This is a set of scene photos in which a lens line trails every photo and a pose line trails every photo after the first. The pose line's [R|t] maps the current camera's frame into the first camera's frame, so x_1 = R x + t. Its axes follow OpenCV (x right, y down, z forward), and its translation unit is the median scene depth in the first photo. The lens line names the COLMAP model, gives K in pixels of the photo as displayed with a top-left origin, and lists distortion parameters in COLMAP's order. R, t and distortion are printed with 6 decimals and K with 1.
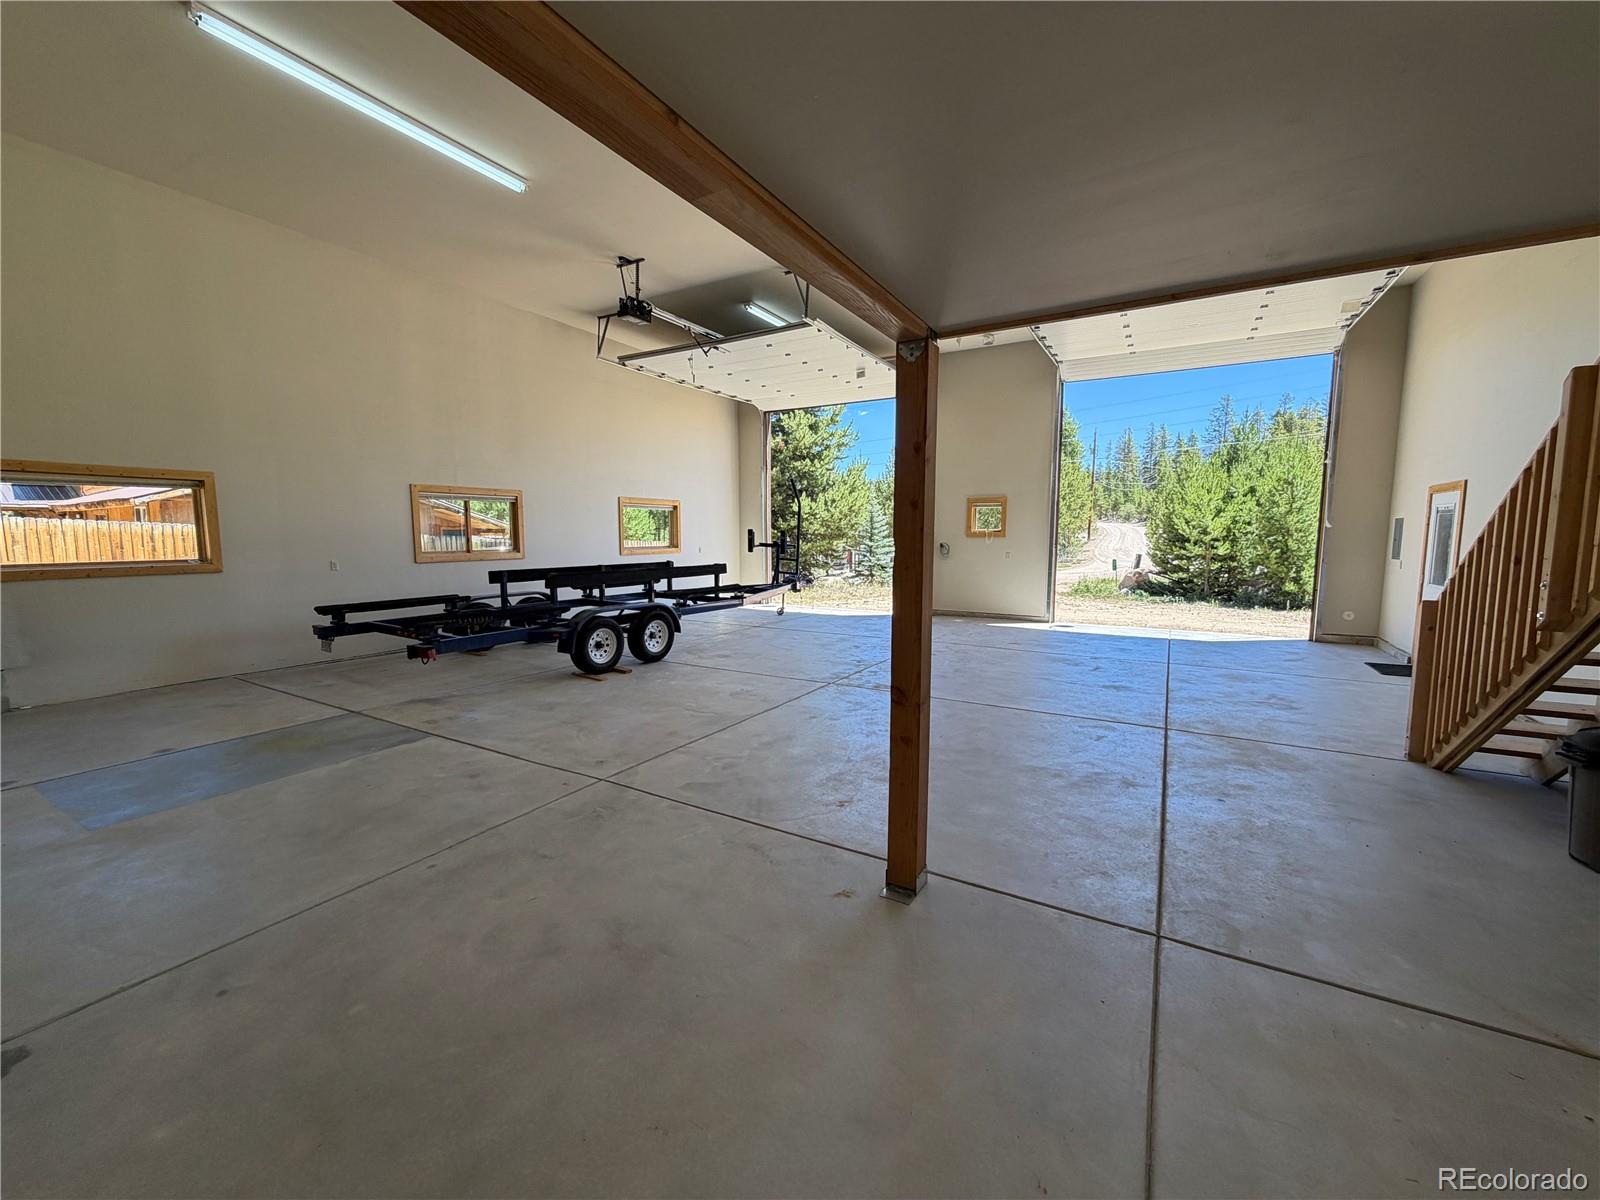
lens RADIAL K [[635.7, 0, 791.5], [0, 635.7, 598.2], [0, 0, 1]] dist [0.002260, -0.000189]
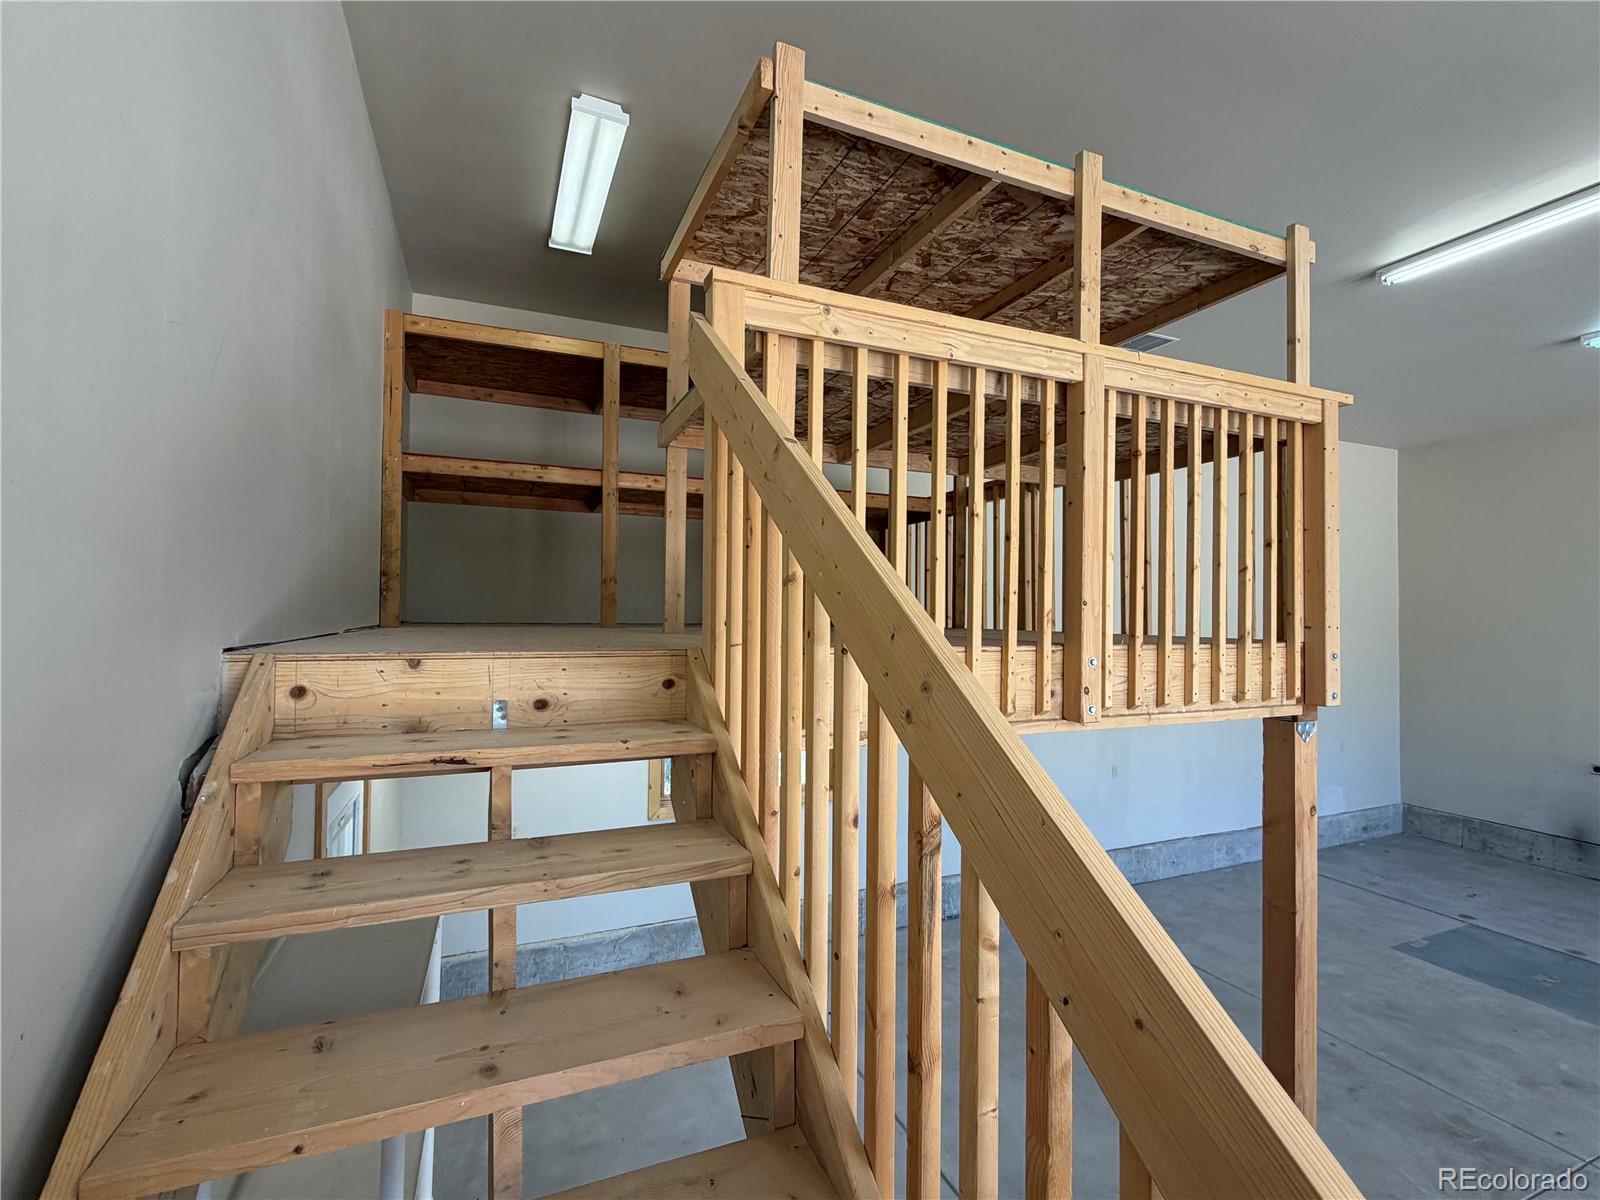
lens RADIAL K [[734.6, 0, 800.0], [0, 734.6, 600.0], [0, 0, 1]] dist [0.002135, -0.000043]
pose [[-0.582494, -0.017506, -0.812647, 0.212592], [-0.093781, 0.994539, 0.045797, -0.074683], [0.807407, 0.102887, -0.580955, 0.134666]]
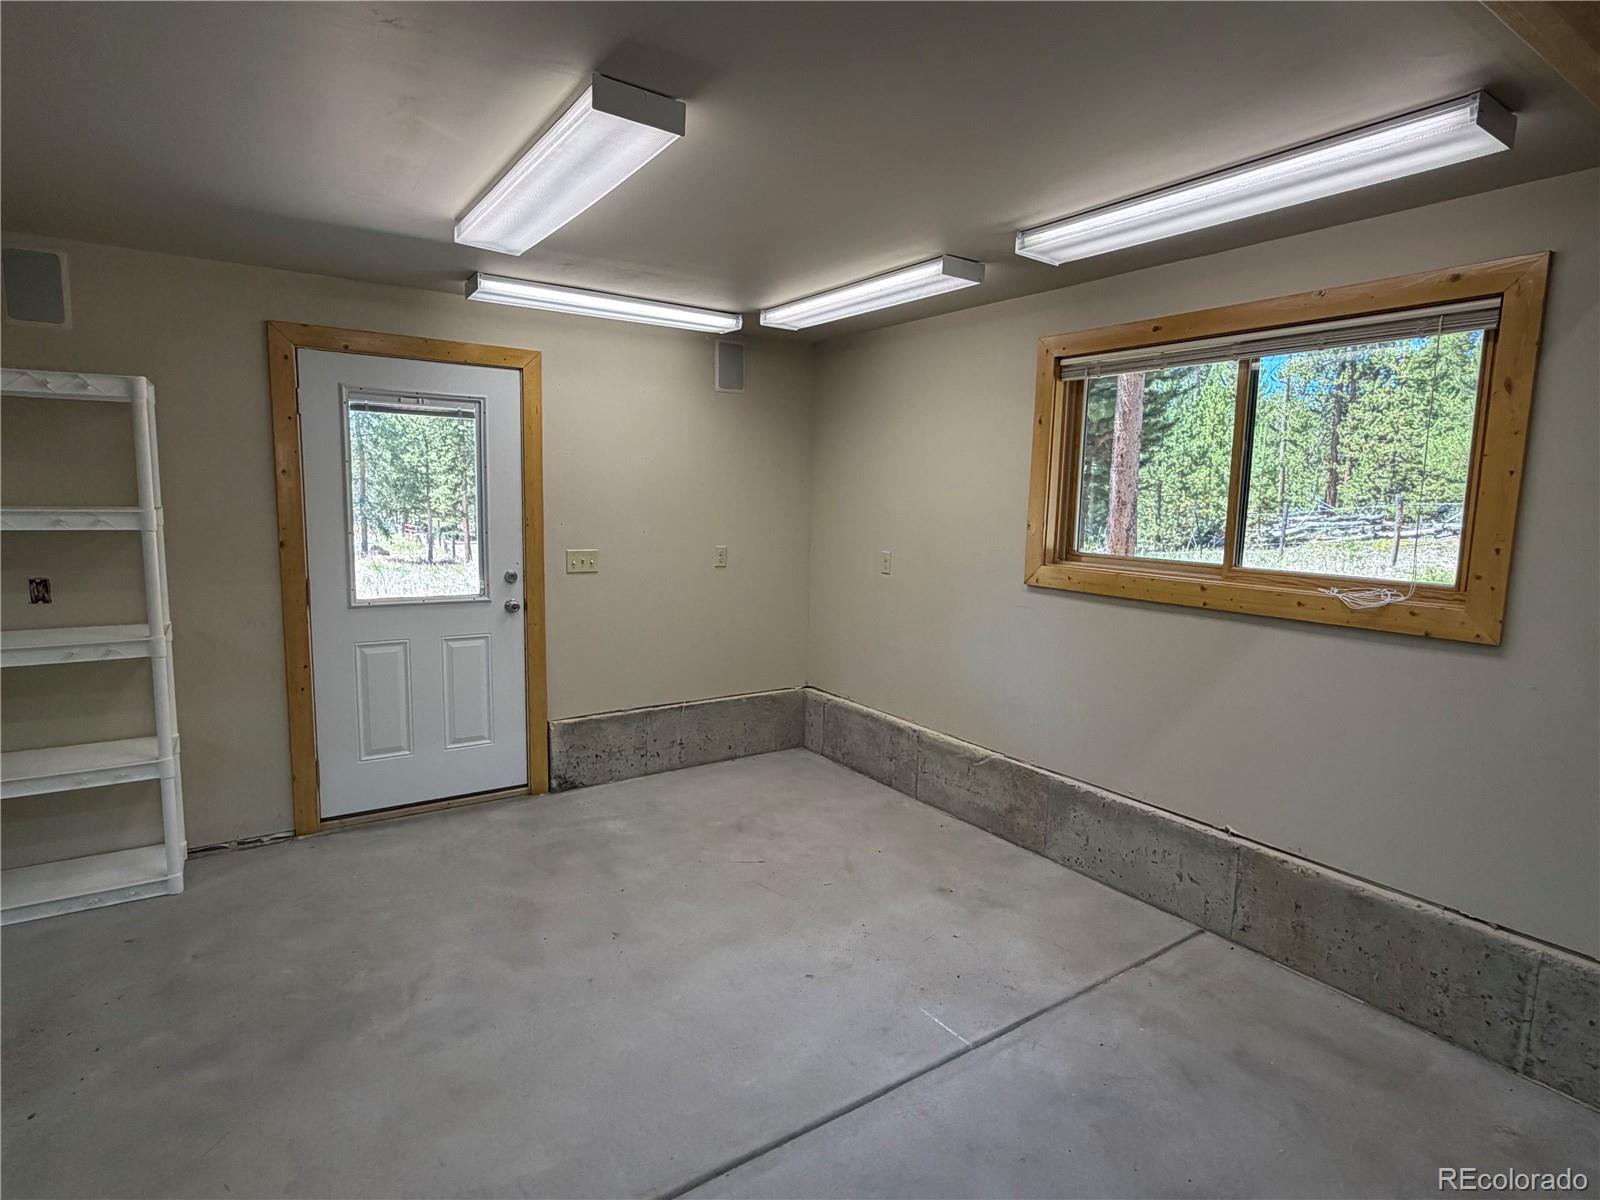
lens RADIAL K [[842.4, 0, 800.0], [0, 842.4, 600.0], [0, 0, 1]] dist [0.001392, 0.000132]
pose [[-0.907425, -0.069398, 0.414443, -0.015807], [0.024917, 0.975647, 0.217927, -0.011313], [-0.419474, 0.208079, -0.883598, 0.119540]]
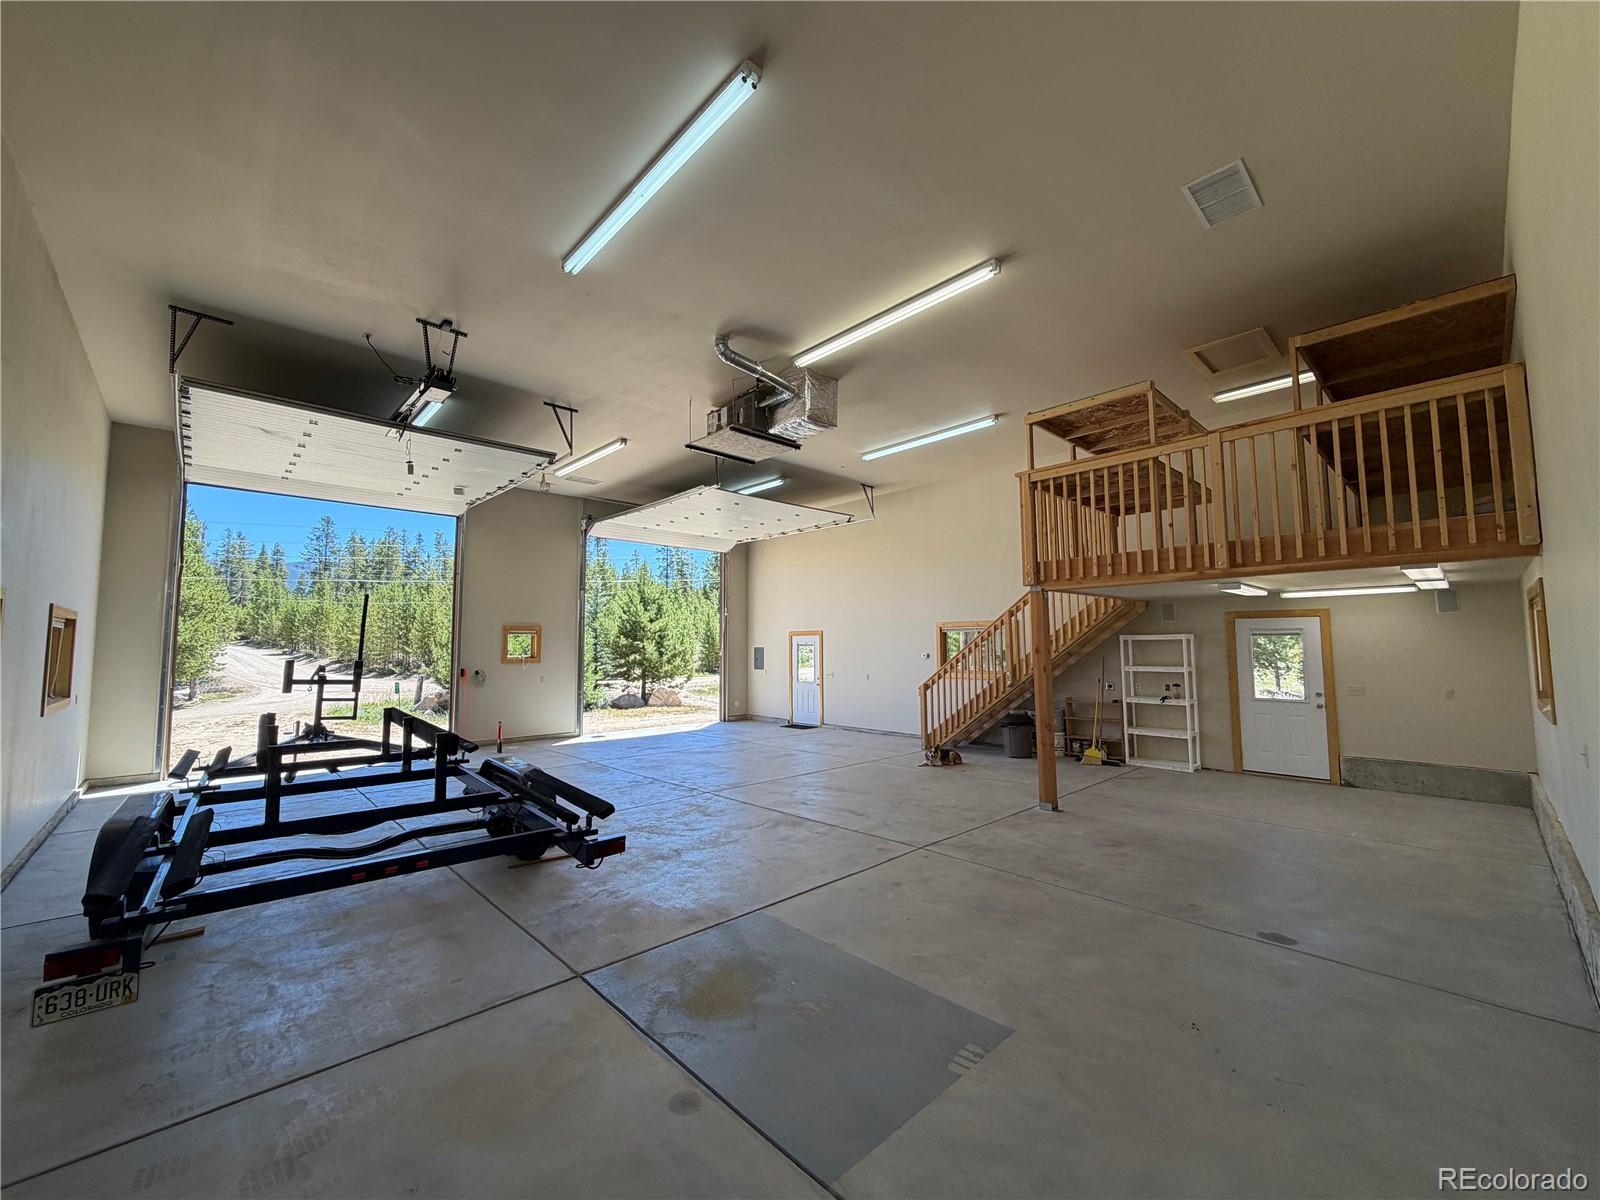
lens RADIAL K [[637.9, 0, 795.2], [0, 637.9, 598.3], [0, 0, 1]] dist [0.001139, -0.000014]
pose [[0.279507, 0.072639, 0.957392, -0.349715], [0.105132, 0.988823, -0.105717, -0.025982], [-0.954371, 0.130201, 0.268746, 0.166263]]
